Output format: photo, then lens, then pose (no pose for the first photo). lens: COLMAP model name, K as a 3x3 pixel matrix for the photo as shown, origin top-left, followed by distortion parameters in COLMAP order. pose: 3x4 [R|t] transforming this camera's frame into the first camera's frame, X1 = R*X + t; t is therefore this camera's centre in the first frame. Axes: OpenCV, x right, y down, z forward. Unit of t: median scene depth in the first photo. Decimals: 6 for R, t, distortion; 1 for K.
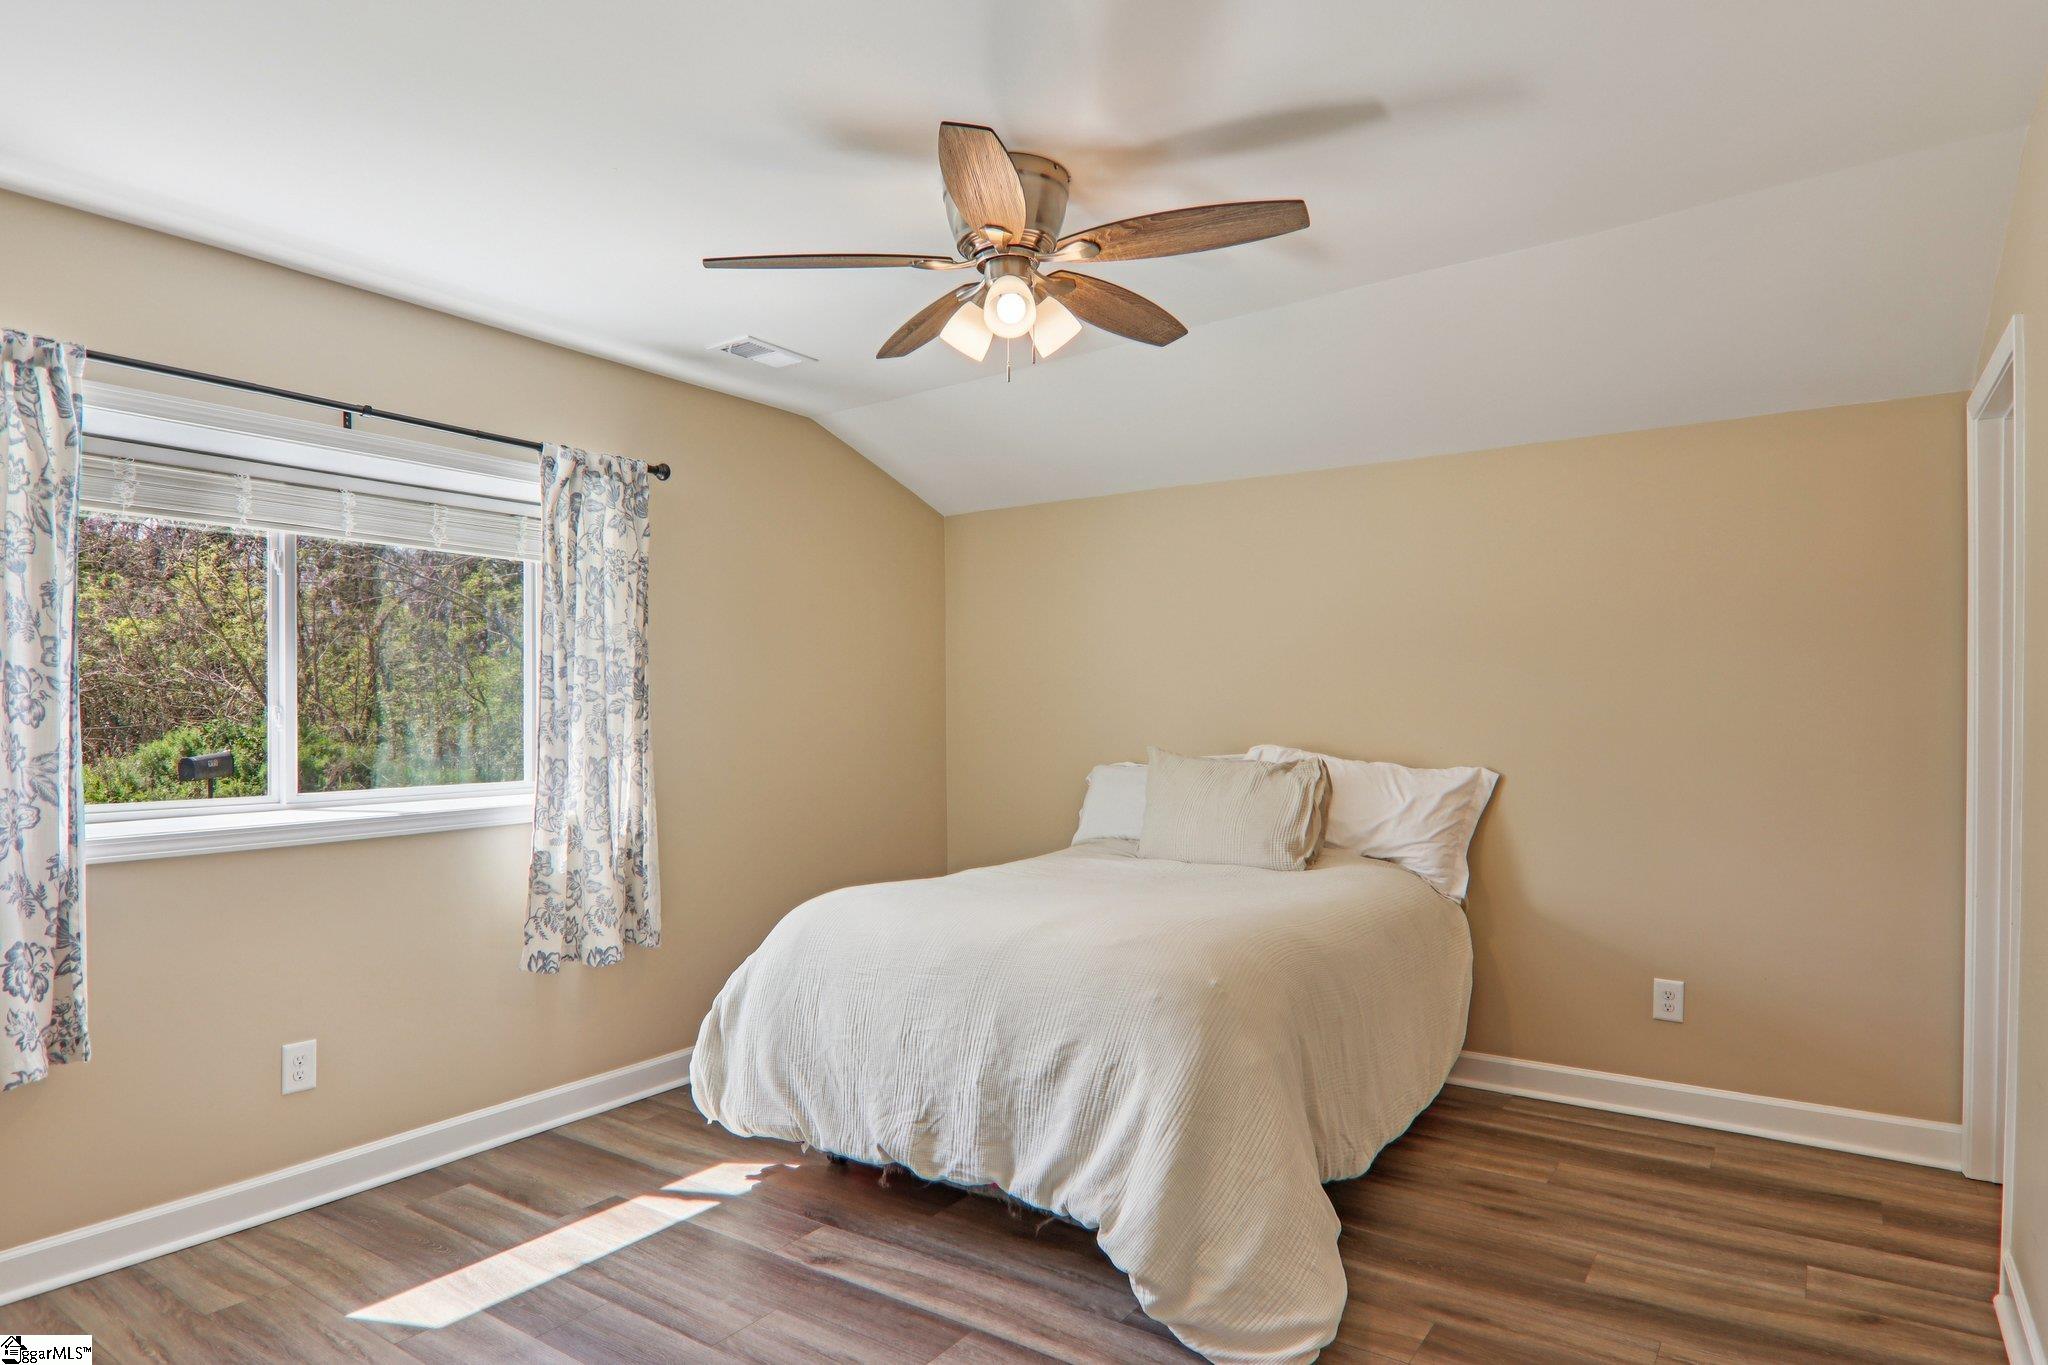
lens RADIAL K [[1170.5, 0, 1023.4], [0, 1170.5, 727.9], [0, 0, 1]] dist [-0.008098, -0.003797]
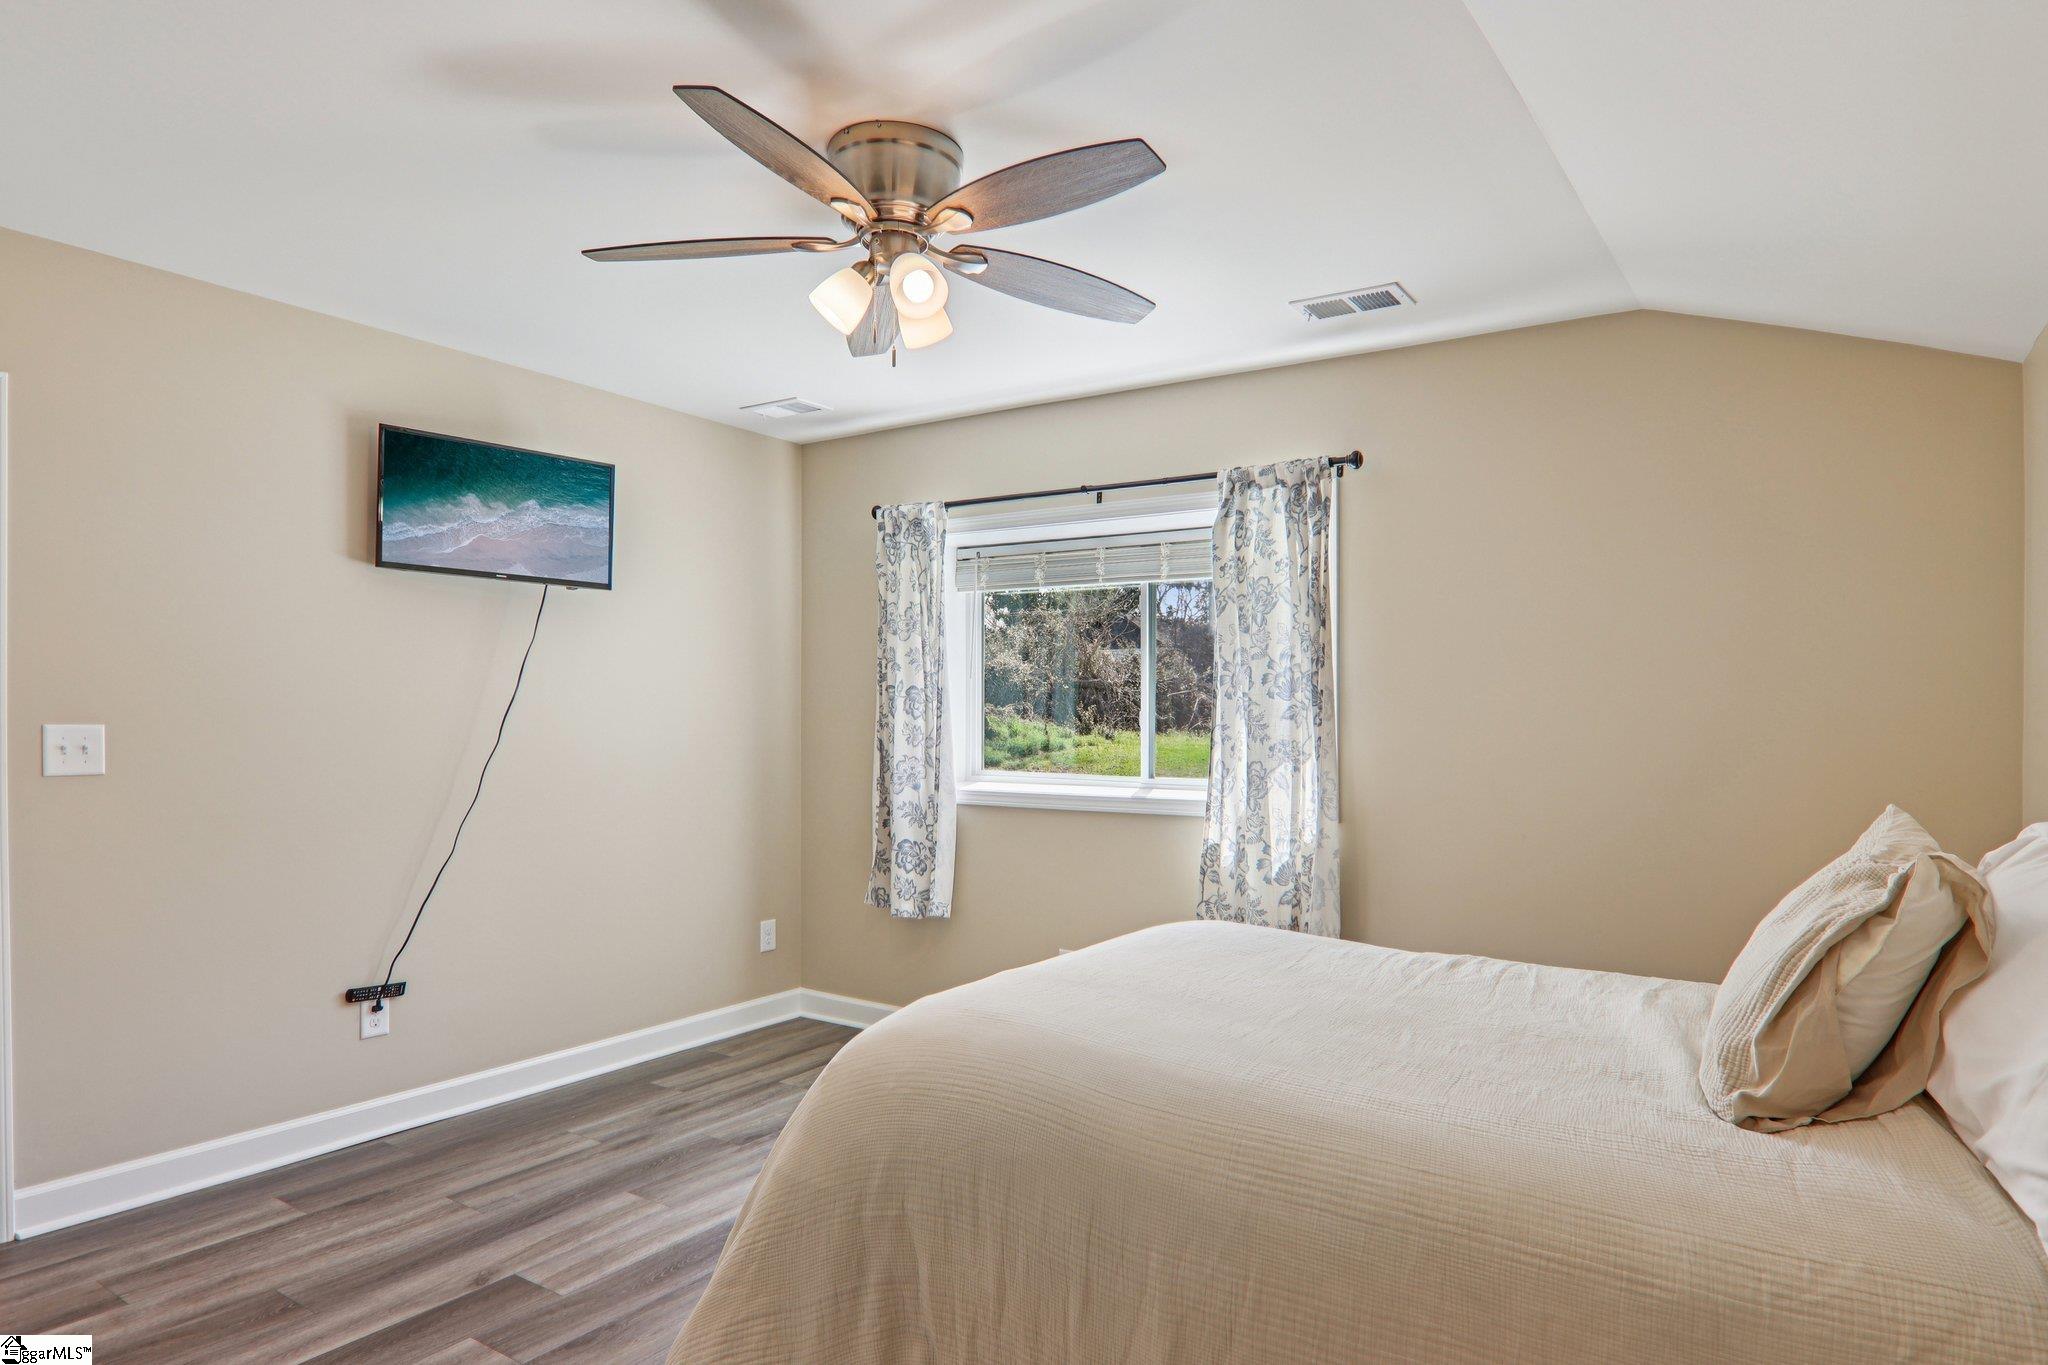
lens RADIAL K [[1170.5, 0, 1023.4], [0, 1170.5, 727.9], [0, 0, 1]] dist [-0.008098, -0.003797]
pose [[0.022722, 0.014722, -0.999633, 0.698132], [-0.020672, 0.999685, 0.014253, -0.015549], [0.999528, 0.020340, 0.023019, 0.810739]]
